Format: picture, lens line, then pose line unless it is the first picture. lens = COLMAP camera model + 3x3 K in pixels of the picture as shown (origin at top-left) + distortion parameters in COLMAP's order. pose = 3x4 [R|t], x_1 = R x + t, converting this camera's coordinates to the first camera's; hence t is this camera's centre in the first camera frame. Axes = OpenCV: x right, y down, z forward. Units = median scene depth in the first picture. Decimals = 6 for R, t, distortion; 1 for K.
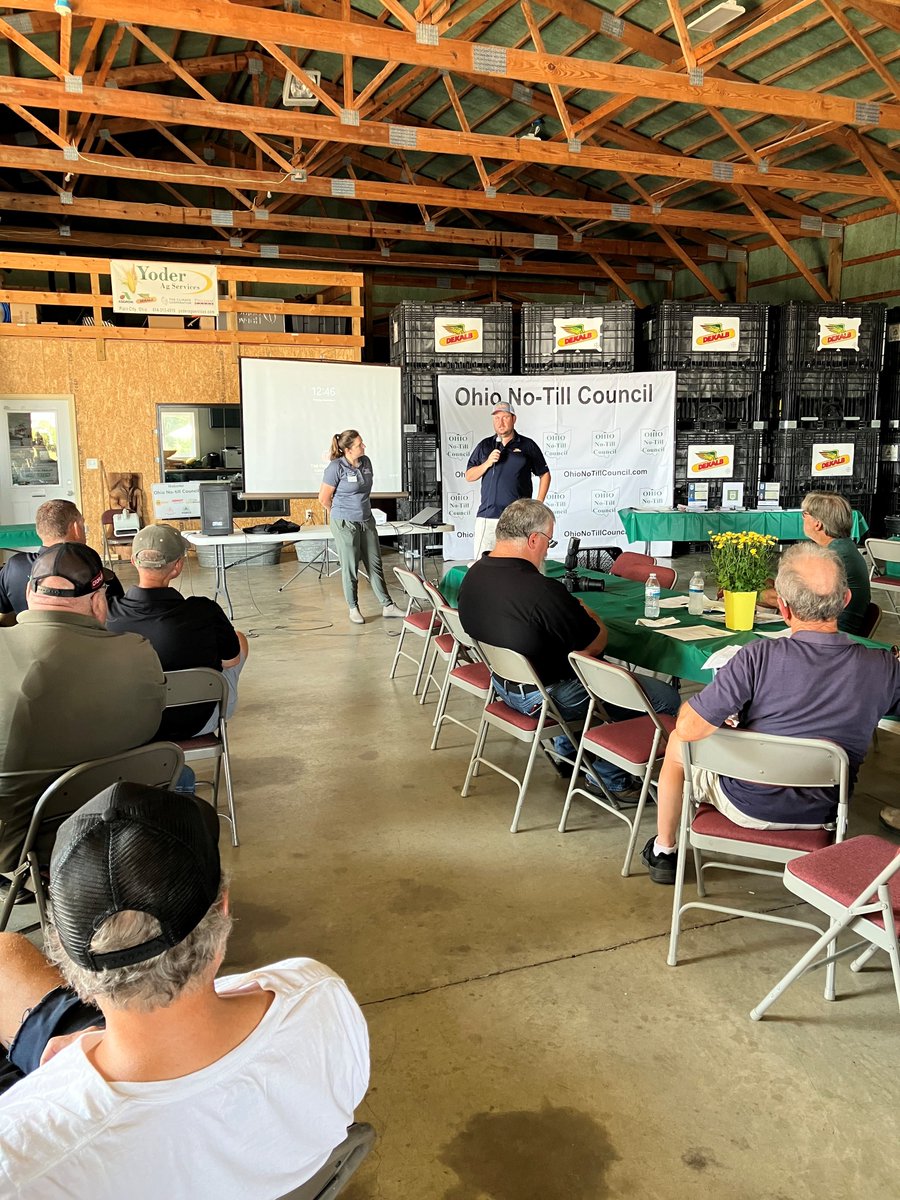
lens RADIAL K [[987.8, 0, 442.5], [0, 987.8, 605.4], [0, 0, 1]] dist [0.023247, -0.044125]
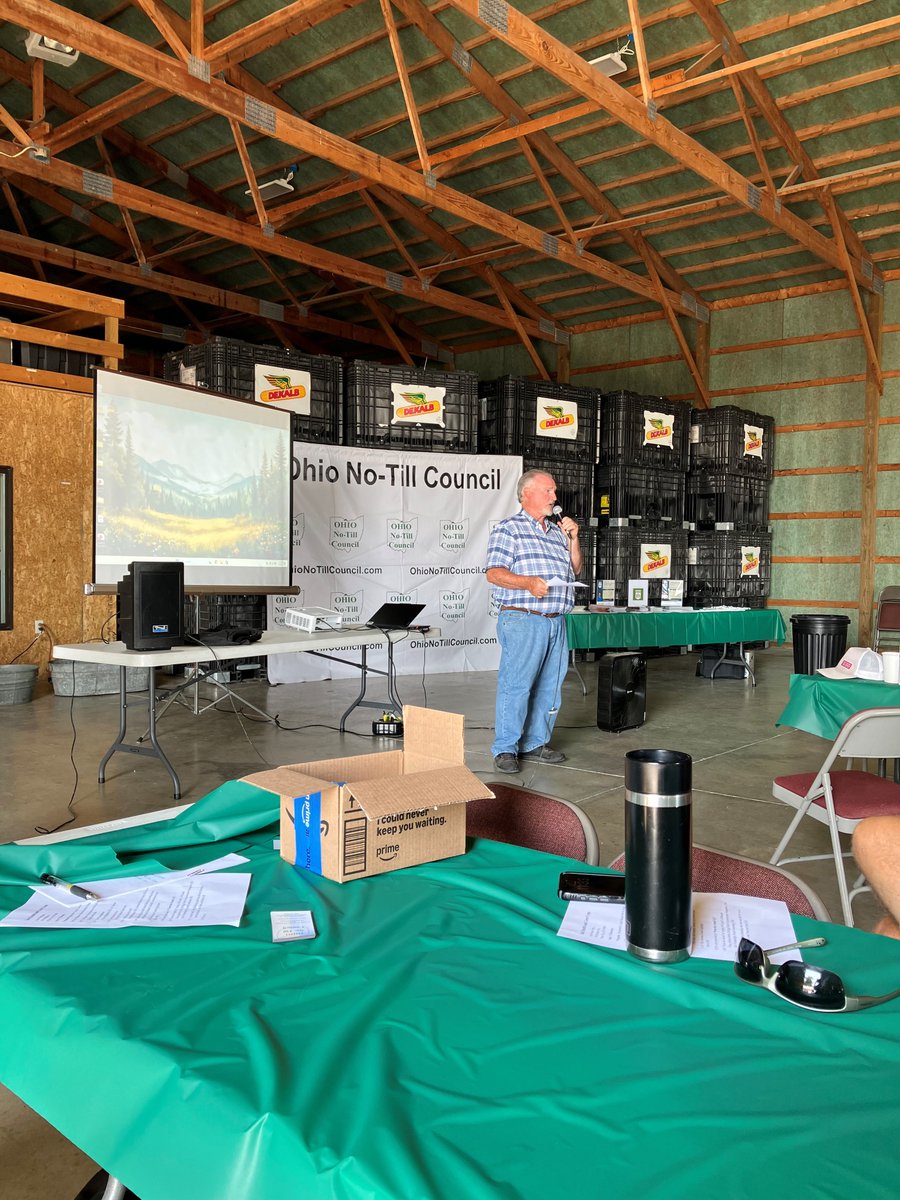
lens RADIAL K [[987.8, 0, 428.9], [0, 987.8, 615.9], [0, 0, 1]] dist [0.023247, -0.044125]
pose [[0.880950, -0.007465, 0.473151, -0.246962], [0.060926, 0.993343, -0.097765, -0.016926], [-0.469272, 0.114953, 0.875540, 0.291271]]
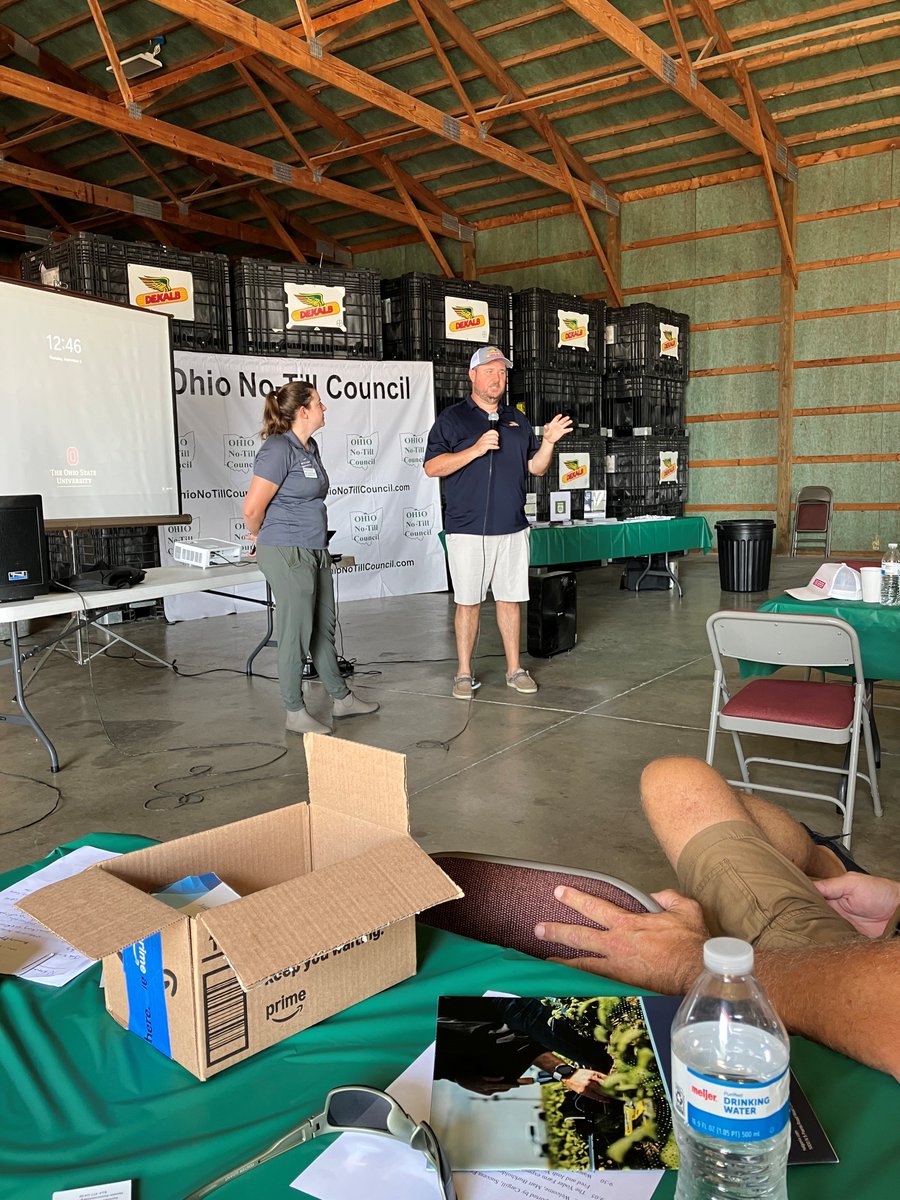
lens RADIAL K [[987.8, 0, 446.2], [0, 987.8, 605.3], [0, 0, 1]] dist [0.023247, -0.044125]
pose [[0.824333, -0.086826, 0.559407, -0.220780], [0.114227, 0.993354, -0.014143, -0.026687], [-0.554462, 0.075558, 0.828772, 0.338178]]
